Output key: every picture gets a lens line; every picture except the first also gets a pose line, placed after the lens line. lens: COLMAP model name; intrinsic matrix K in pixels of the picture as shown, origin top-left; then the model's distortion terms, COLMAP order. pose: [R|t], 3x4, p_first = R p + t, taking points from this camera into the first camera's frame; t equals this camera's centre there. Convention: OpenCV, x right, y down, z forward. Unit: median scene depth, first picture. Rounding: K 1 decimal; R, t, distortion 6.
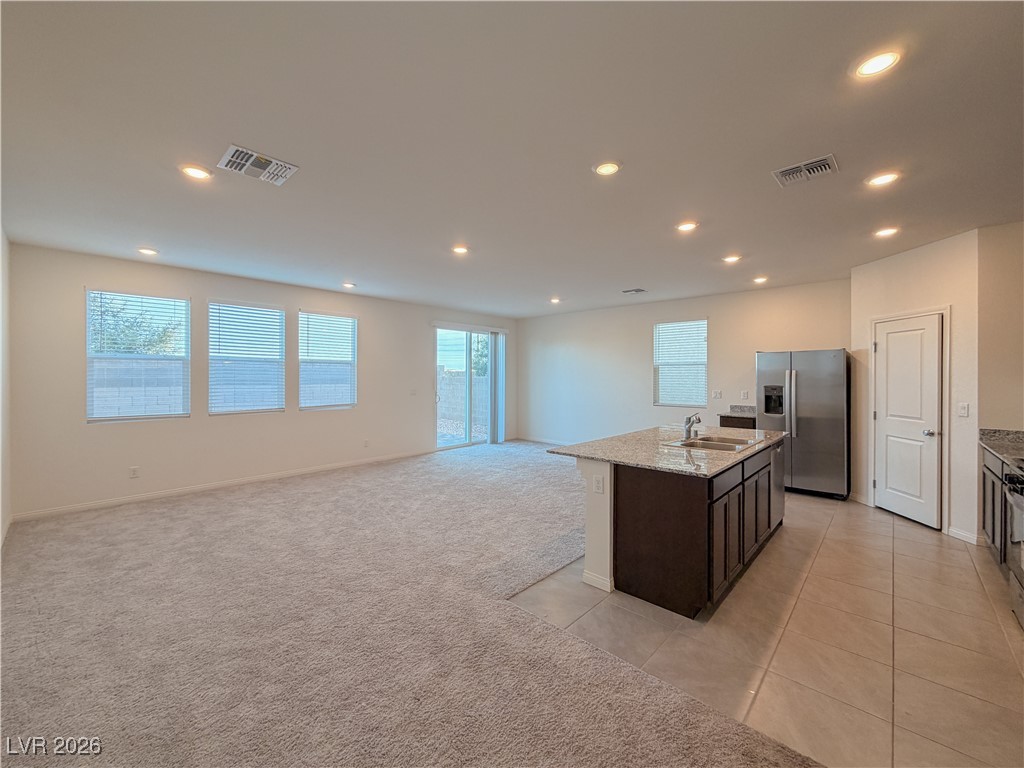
lens RADIAL K [[412.0, 0, 502.6], [0, 412.0, 377.8], [0, 0, 1]] dist [0.000498, 0.000010]
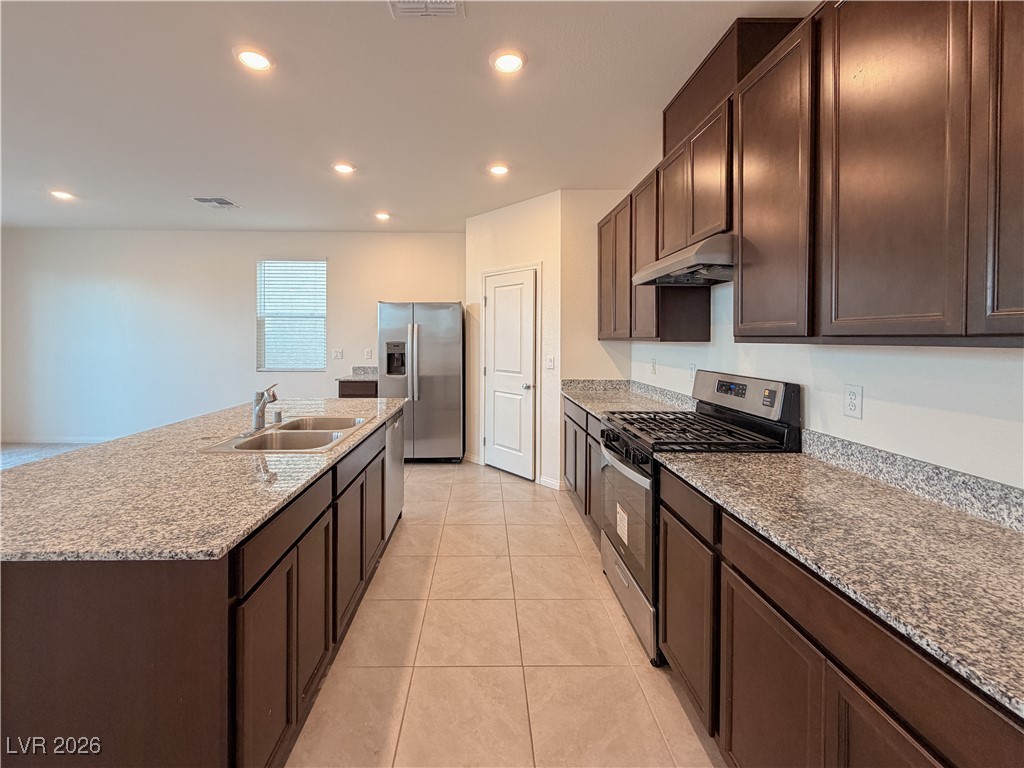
lens RADIAL K [[417.1, 0, 511.4], [0, 417.1, 342.5], [0, 0, 1]] dist [0.000332, 0.000023]
pose [[0.674638, -0.002362, 0.738145, 0.207960], [-0.002930, 0.999978, 0.005877, 0.016812], [-0.738143, -0.006128, 0.674617, 0.276388]]
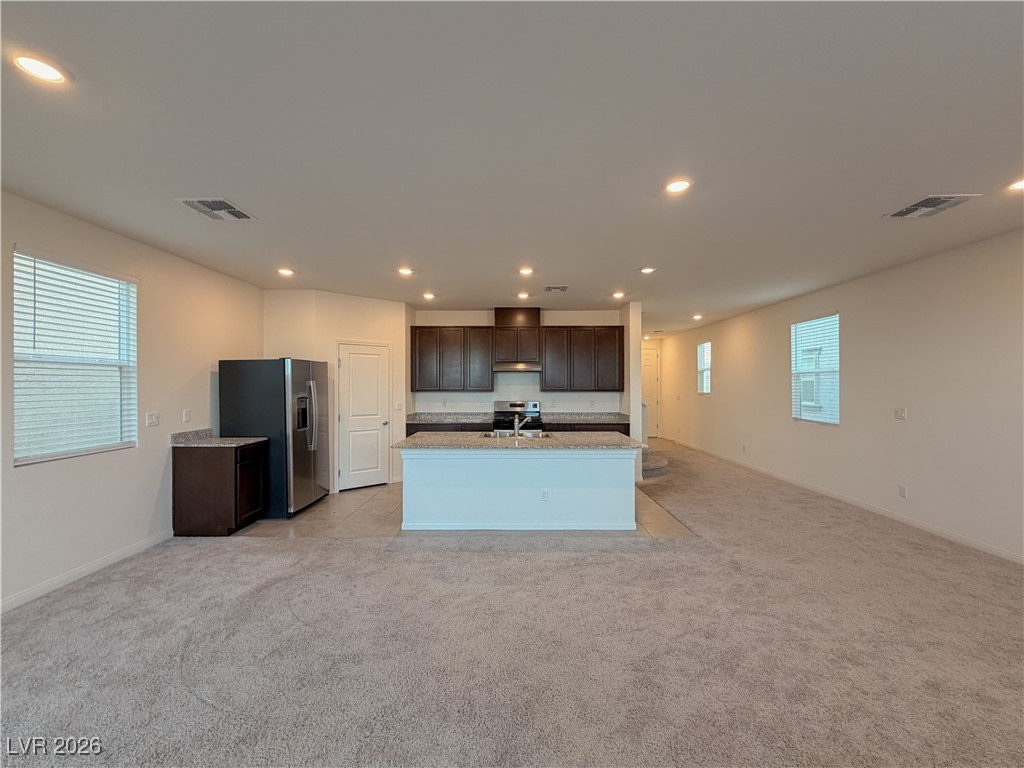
lens RADIAL K [[413.5, 0, 507.3], [0, 413.5, 382.0], [0, 0, 1]] dist [0.000274, 0.000012]
pose [[-0.675475, 0.001487, 0.737381, -0.334434], [0.003500, 0.999993, 0.001190, -0.014820], [-0.737375, 0.003384, -0.675476, 1.391363]]
